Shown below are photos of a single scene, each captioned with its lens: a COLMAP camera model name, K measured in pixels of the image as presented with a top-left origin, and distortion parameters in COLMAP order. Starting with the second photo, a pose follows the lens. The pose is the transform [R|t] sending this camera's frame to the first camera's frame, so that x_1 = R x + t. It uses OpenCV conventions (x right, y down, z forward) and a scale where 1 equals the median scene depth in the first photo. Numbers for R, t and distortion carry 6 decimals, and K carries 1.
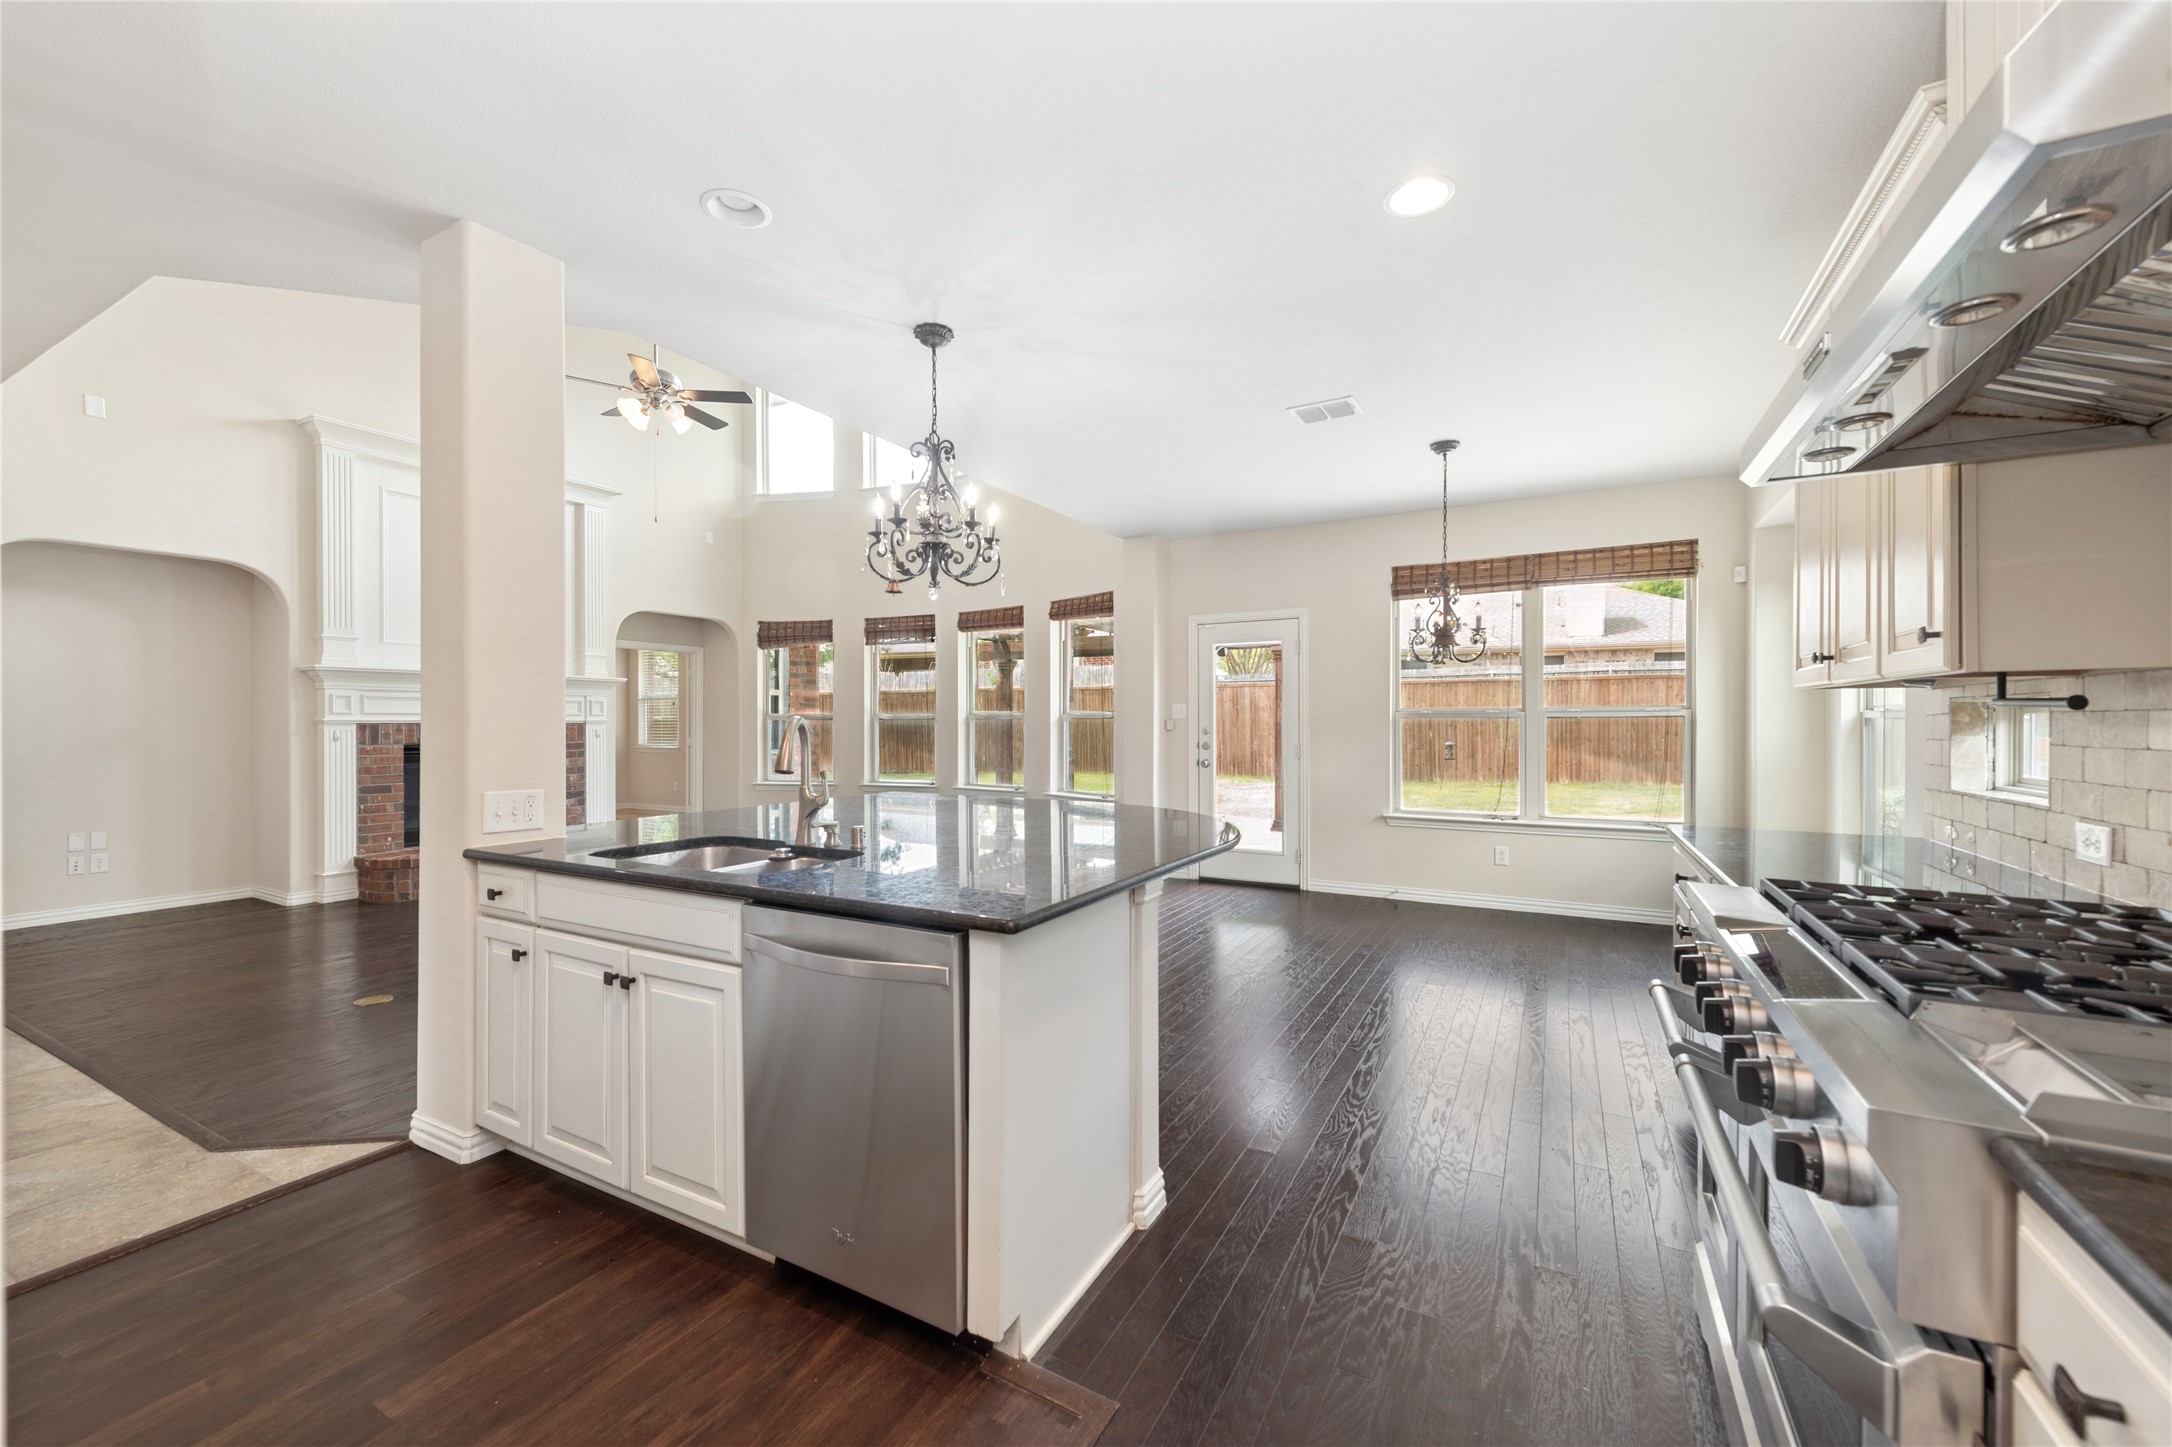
lens RADIAL K [[854.6, 0, 1086.0], [0, 854.6, 723.5], [0, 0, 1]] dist [0.000783, -0.000591]
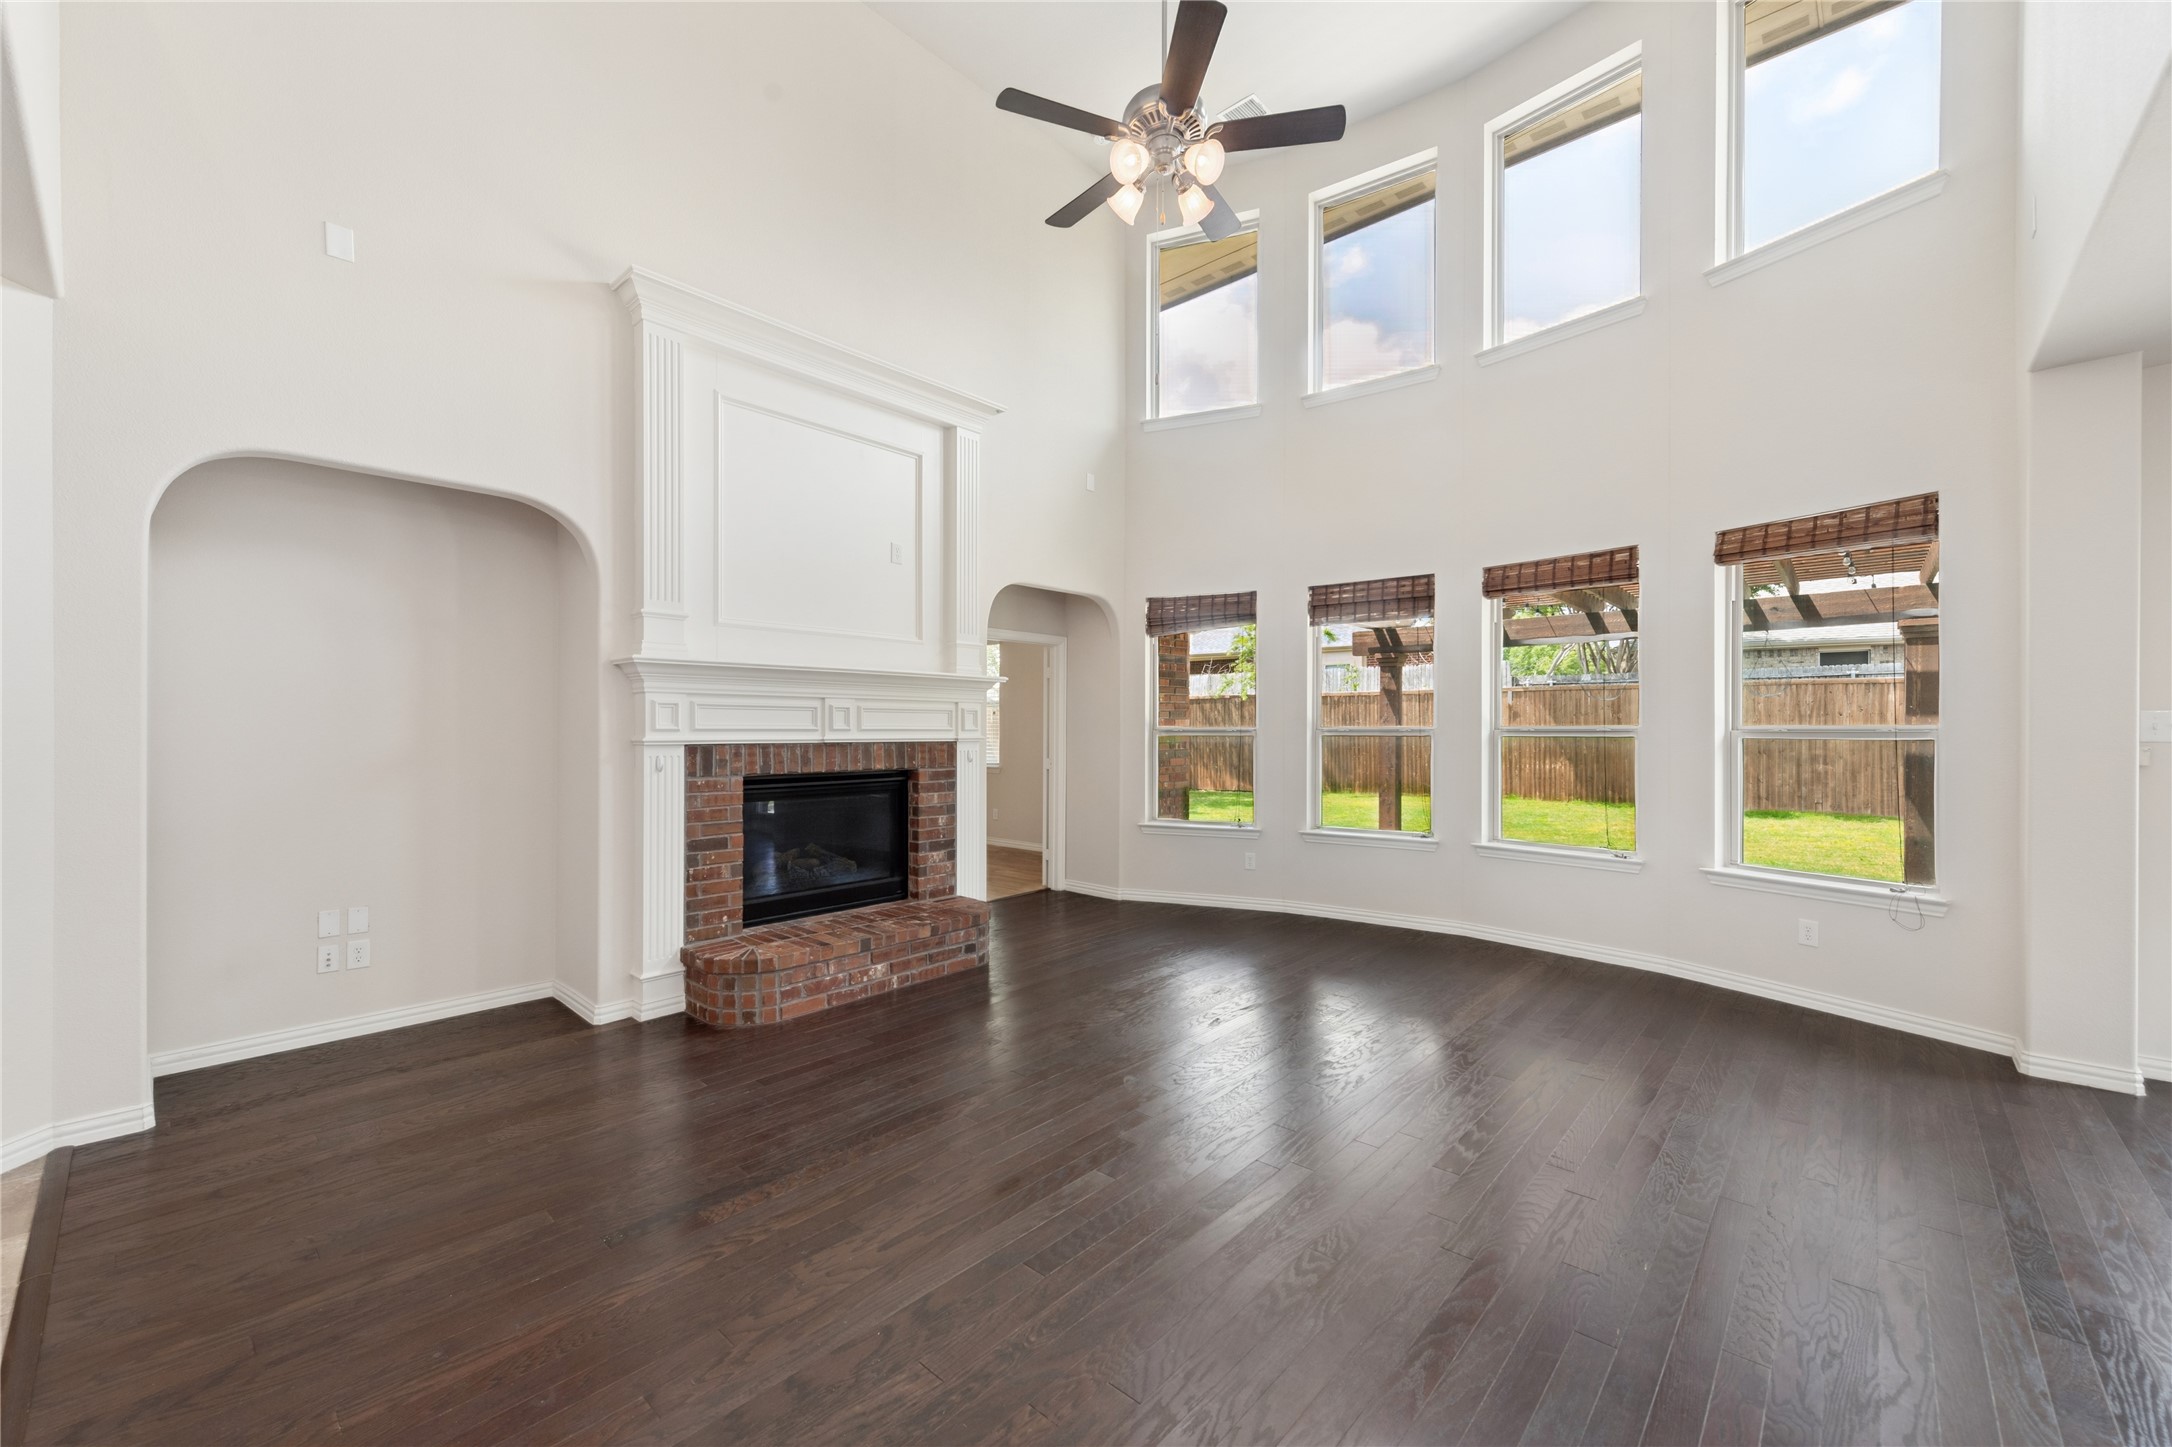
lens RADIAL K [[863.0, 0, 1076.4], [0, 863.0, 726.7], [0, 0, 1]] dist [0.013441, -0.002695]
pose [[0.969906, 0.002288, -0.243469, -0.397185], [-0.003655, 0.999980, -0.005162, -0.011675], [0.243453, 0.005896, 0.969895, 0.425008]]
